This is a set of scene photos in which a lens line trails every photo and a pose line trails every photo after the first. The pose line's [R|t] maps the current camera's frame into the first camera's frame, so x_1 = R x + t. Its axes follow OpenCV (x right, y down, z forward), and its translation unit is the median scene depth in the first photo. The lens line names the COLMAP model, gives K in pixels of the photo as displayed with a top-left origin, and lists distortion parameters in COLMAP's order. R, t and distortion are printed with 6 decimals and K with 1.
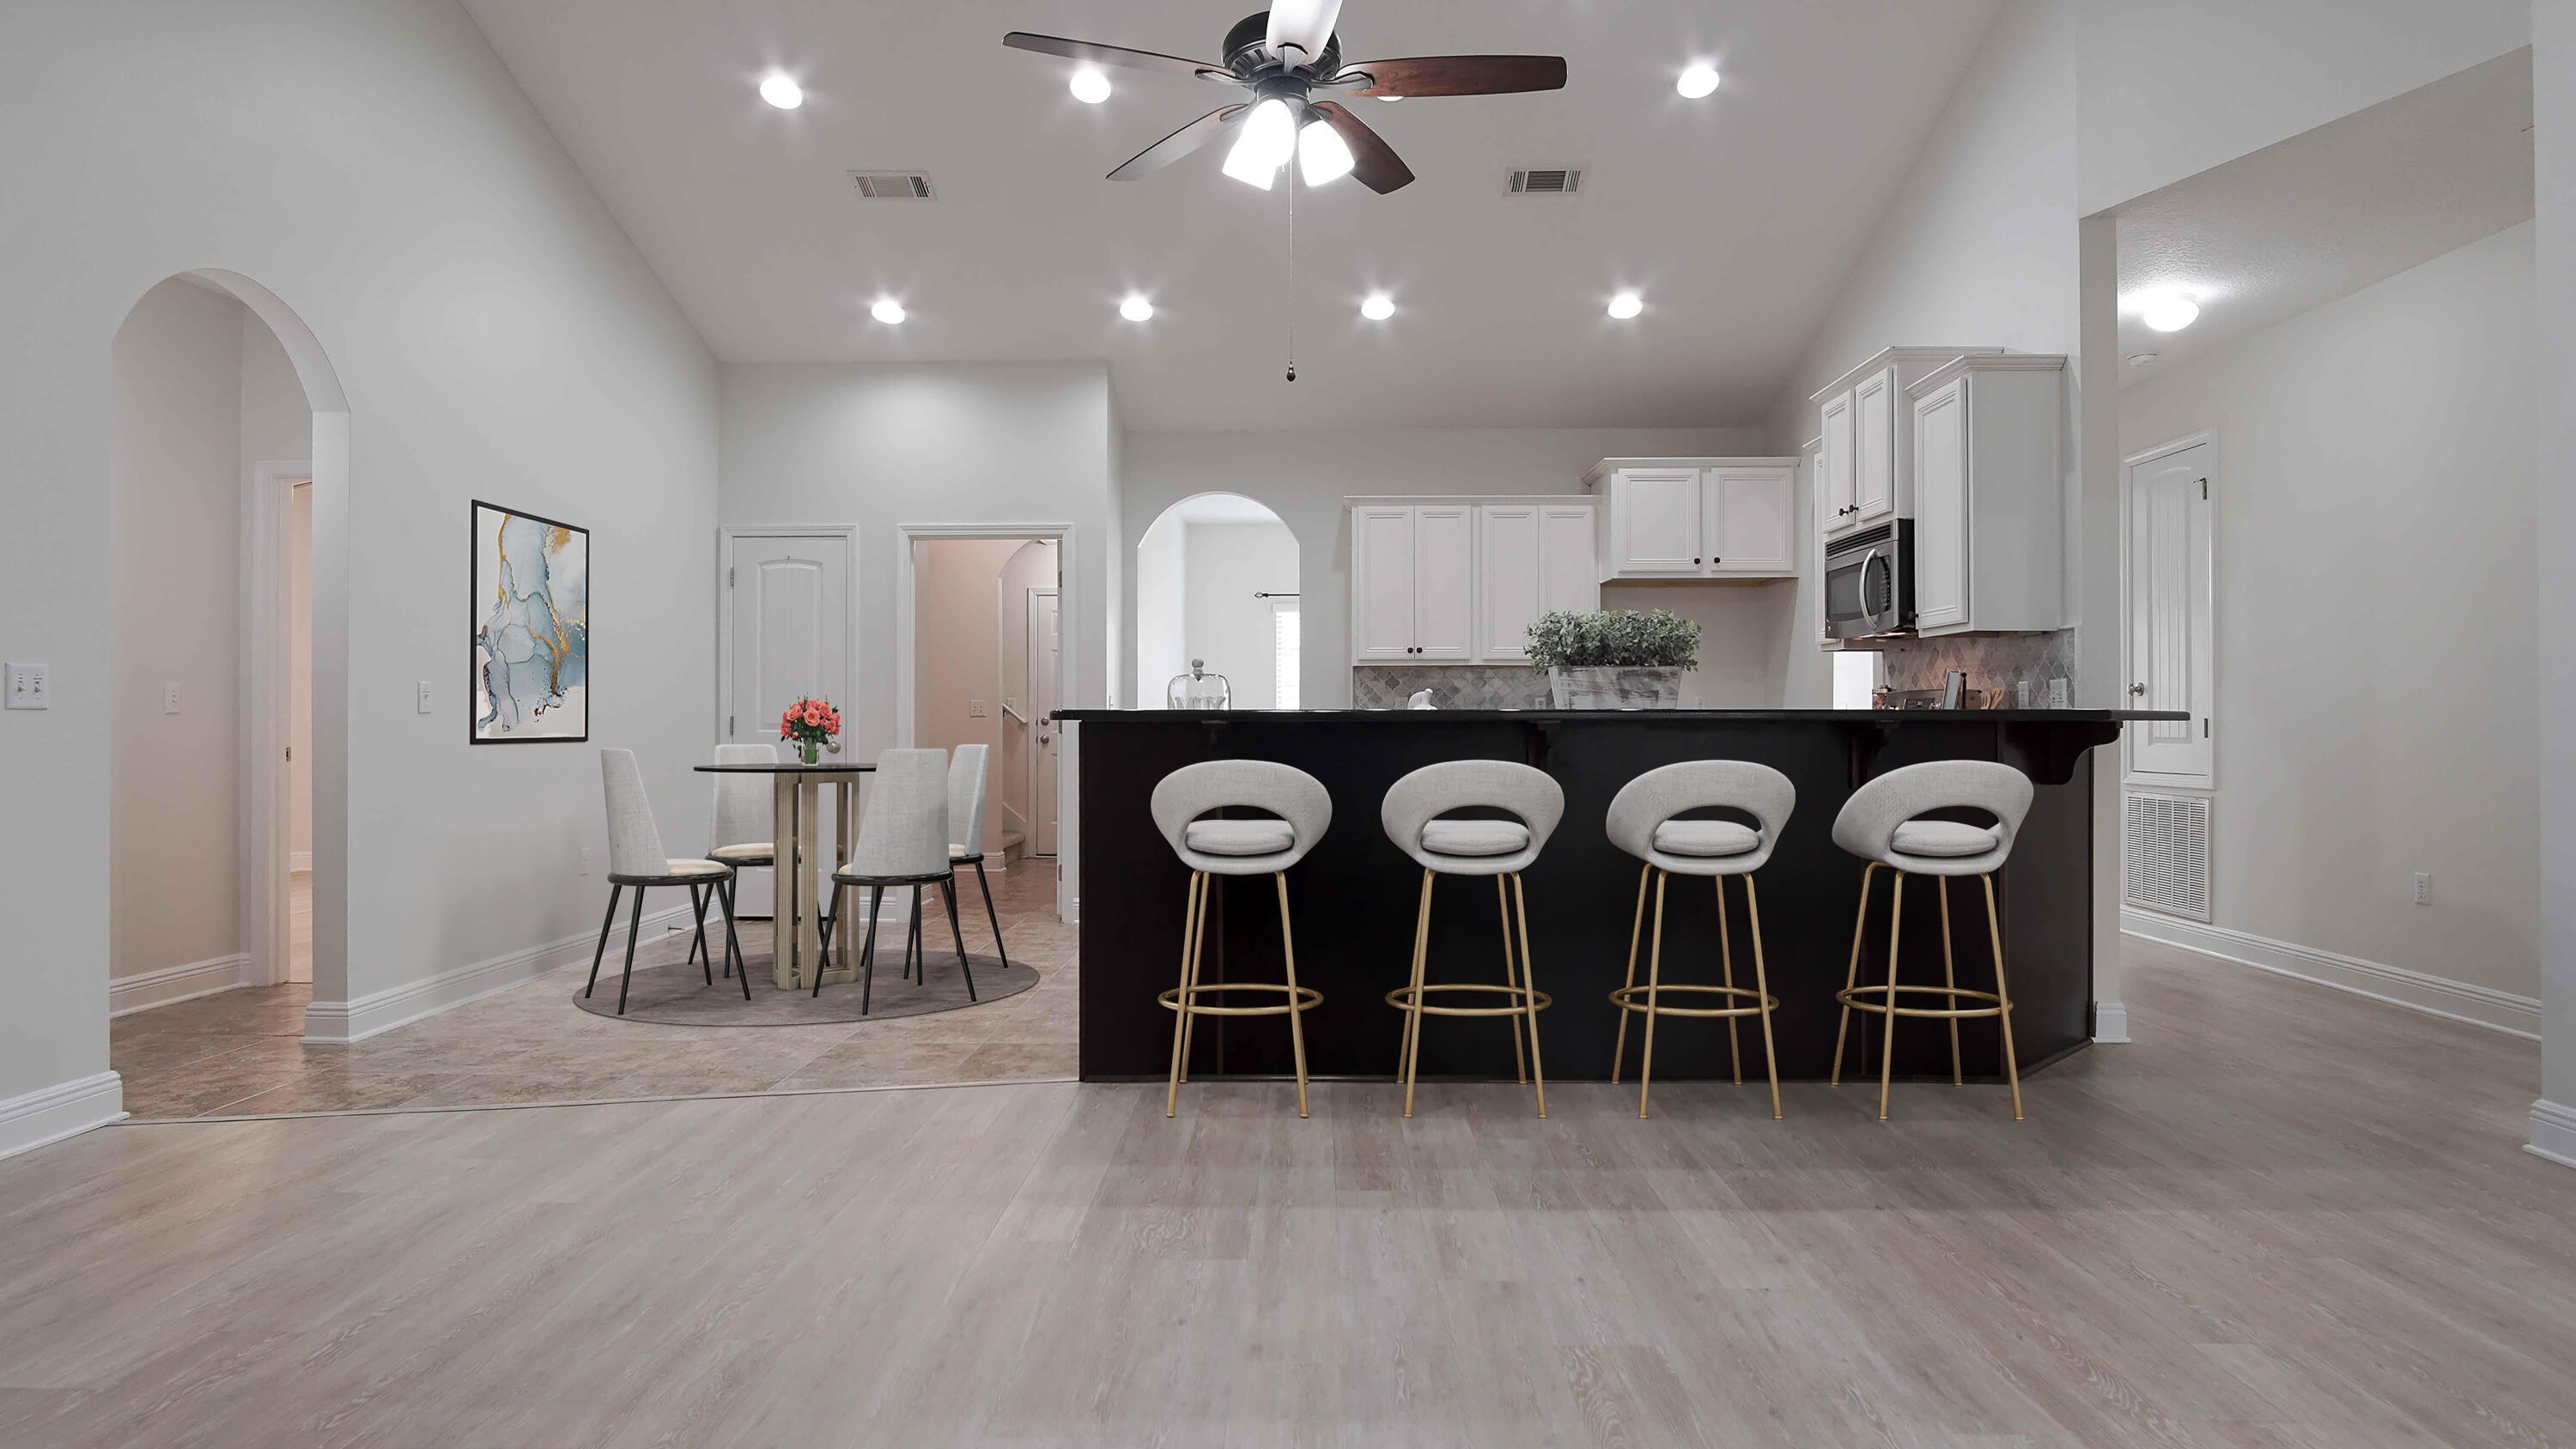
lens RADIAL K [[1428.8, 0, 1289.0], [0, 1428.8, 715.0], [0, 0, 1]] dist [-0.018378, 0.001793]
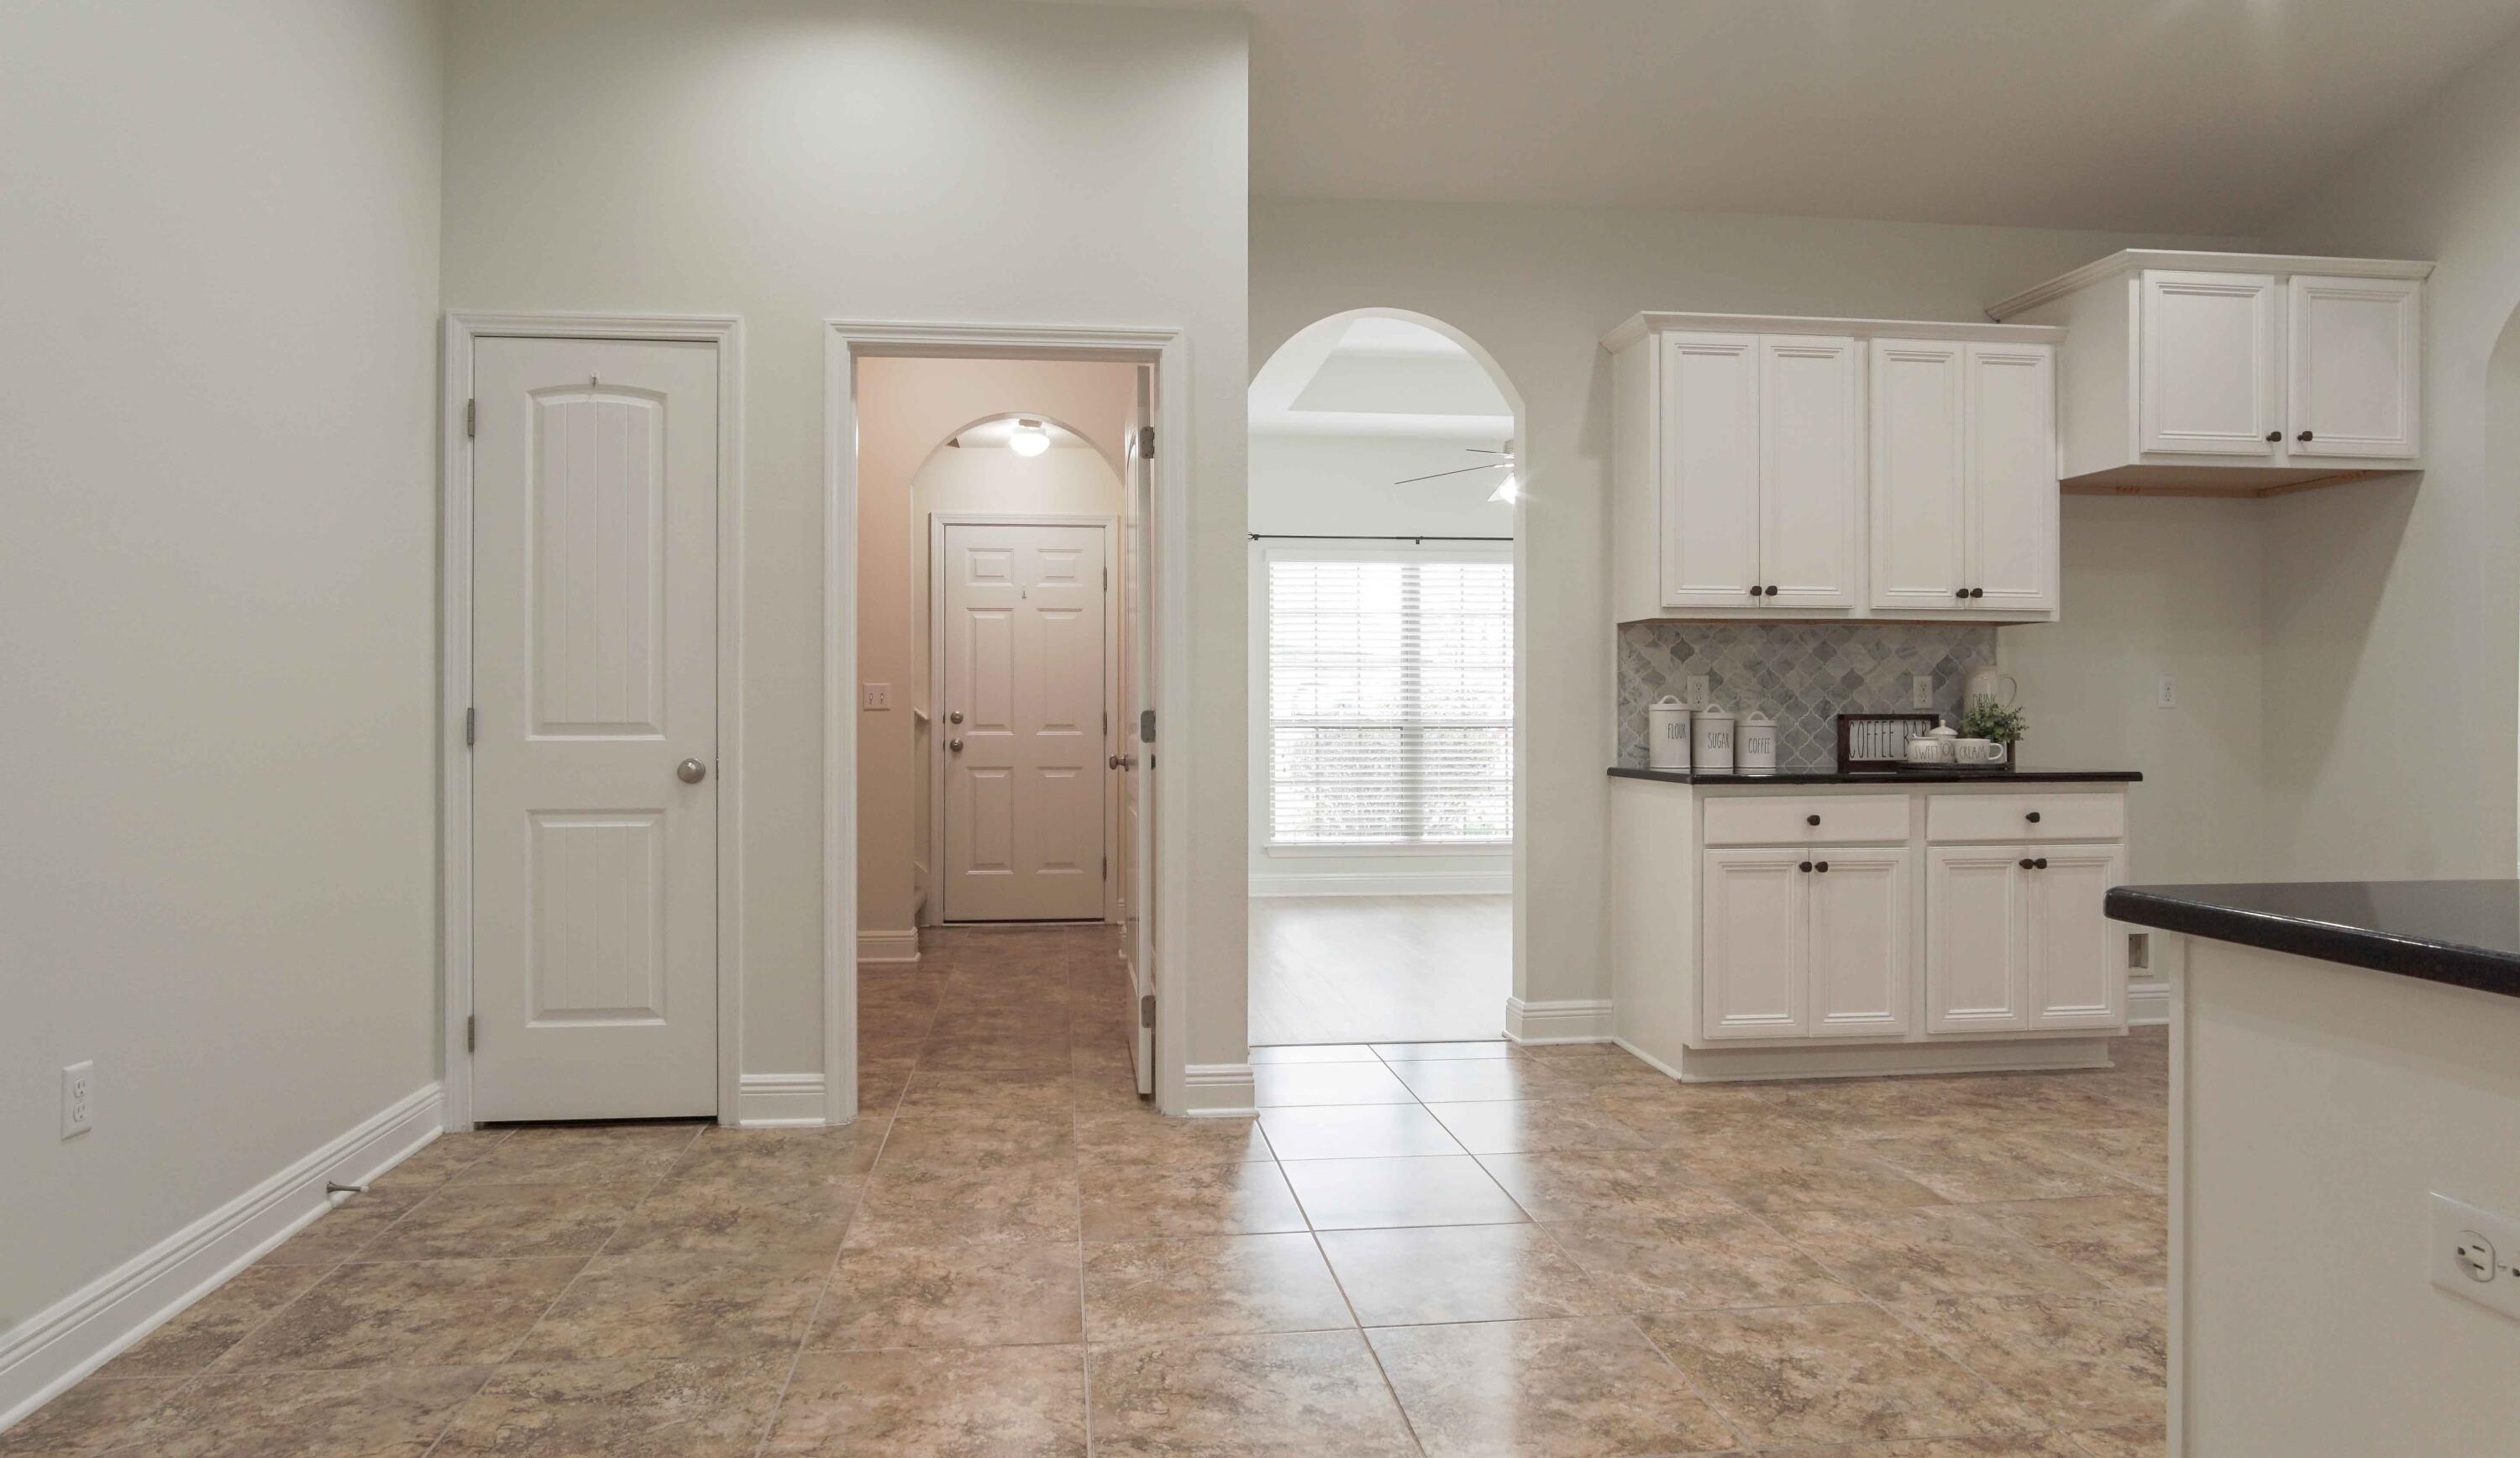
lens RADIAL K [[1492.1, 0, 1252.7], [0, 1492.1, 714.7], [0, 0, 1]] dist [-0.008903, -0.001022]
pose [[0.990685, 0.001720, 0.136161, -0.194987], [-0.001888, 0.999998, 0.001106, 0.003088], [-0.136159, -0.001353, 0.990686, 0.459201]]
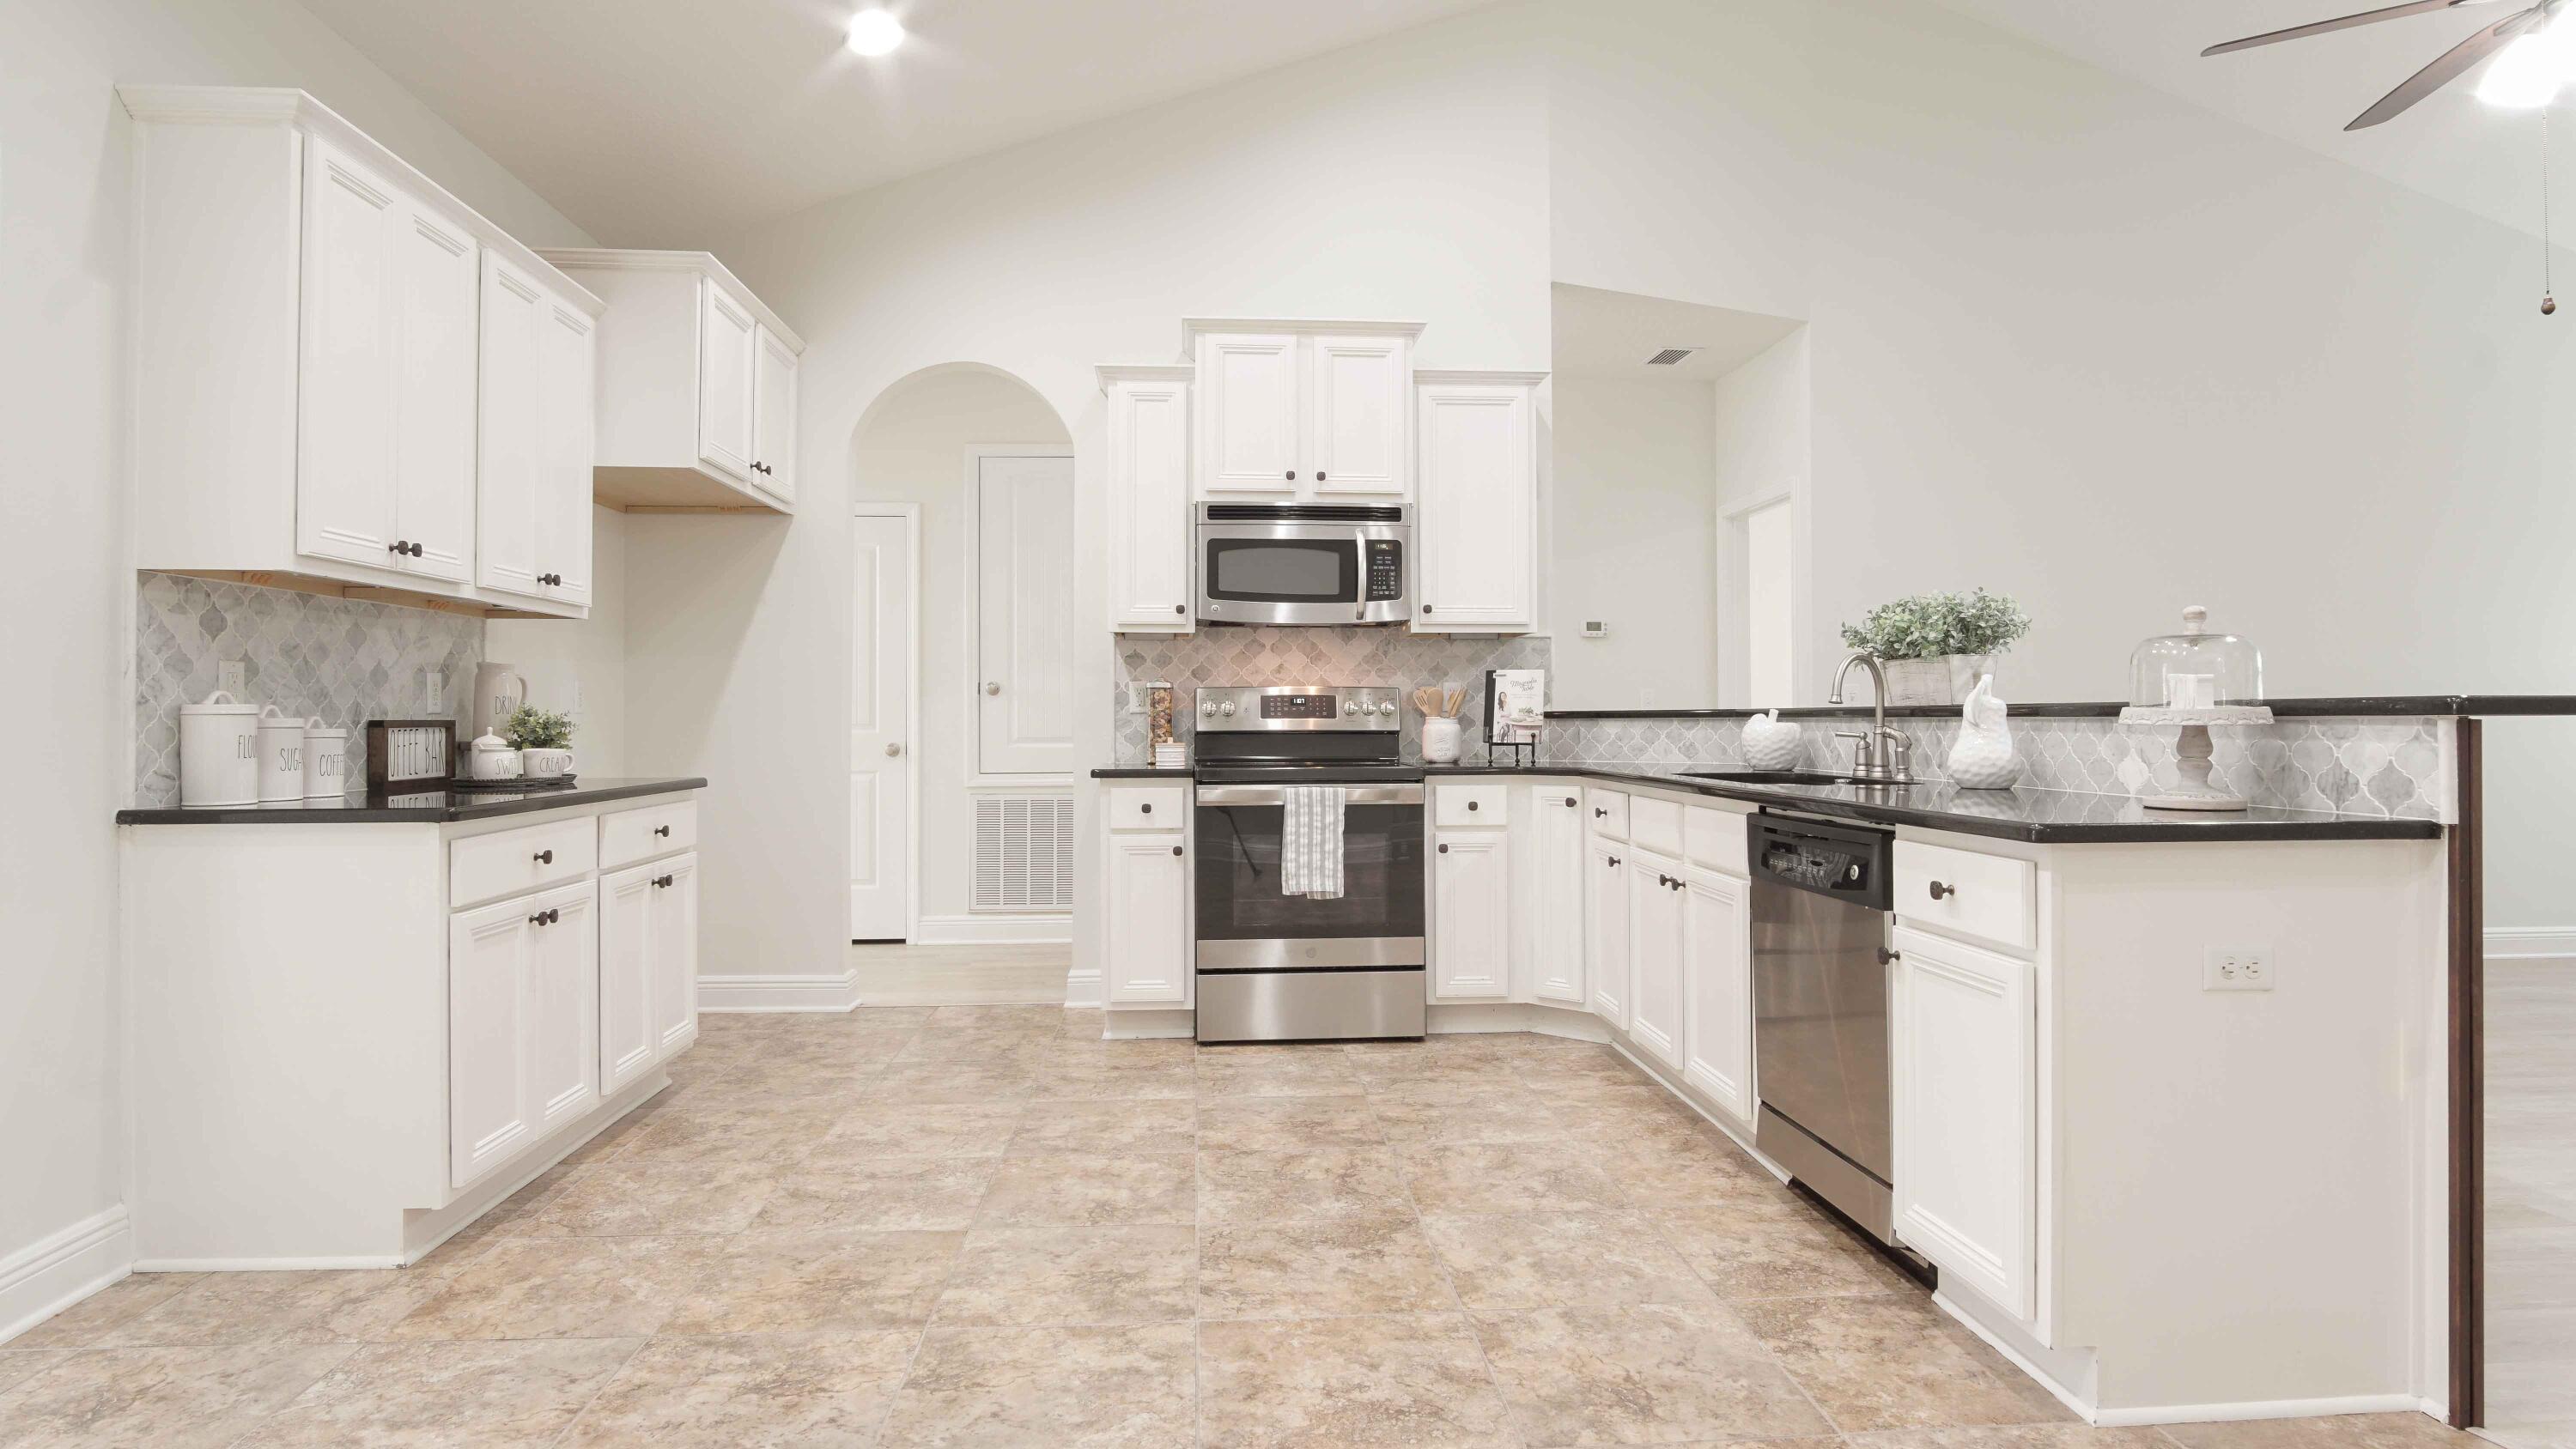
lens RADIAL K [[1382.5, 0, 1280.2], [0, 1382.5, 703.1], [0, 0, 1]] dist [-0.018334, 0.001459]
pose [[-0.085107, 0.013442, 0.996281, -0.327660], [-0.000206, 0.999909, -0.013509, 0.003540], [-0.996372, -0.001355, -0.085097, 0.810141]]
